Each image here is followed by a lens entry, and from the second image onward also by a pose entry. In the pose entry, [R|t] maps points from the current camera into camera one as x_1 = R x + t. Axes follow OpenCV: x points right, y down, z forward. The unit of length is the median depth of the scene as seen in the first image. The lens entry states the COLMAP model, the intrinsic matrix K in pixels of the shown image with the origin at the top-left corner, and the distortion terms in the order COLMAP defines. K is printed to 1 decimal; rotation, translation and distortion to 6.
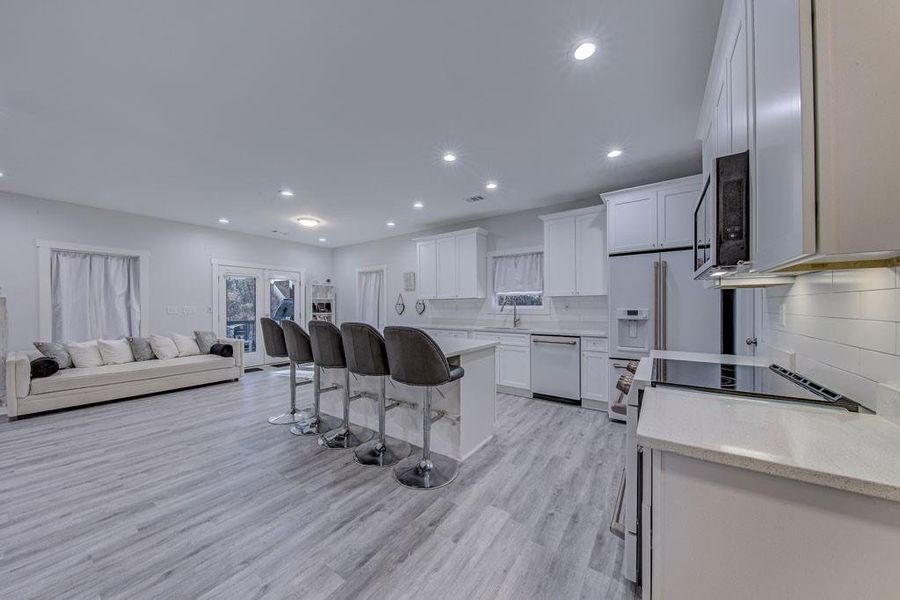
lens RADIAL K [[294.4, 0, 448.6], [0, 294.4, 307.8], [0, 0, 1]] dist [-0.001697, -0.001396]
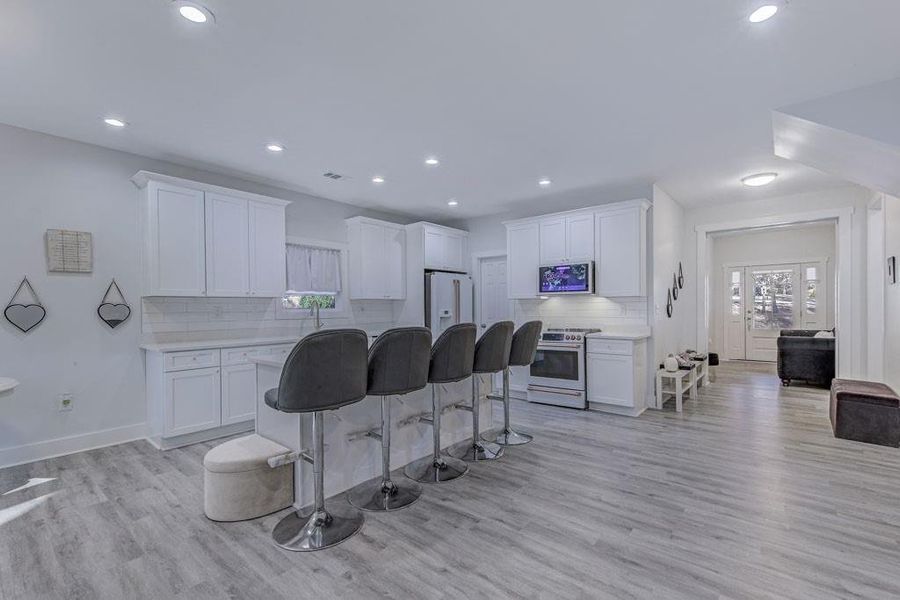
lens RADIAL K [[397.0, 0, 448.8], [0, 397.0, 307.7], [0, 0, 1]] dist [0.003503, -0.000610]
pose [[0.096368, 0.004516, 0.995336, -0.965284], [0.014226, 0.999881, -0.005914, 0.004163], [-0.995244, 0.014730, 0.096292, 0.578610]]
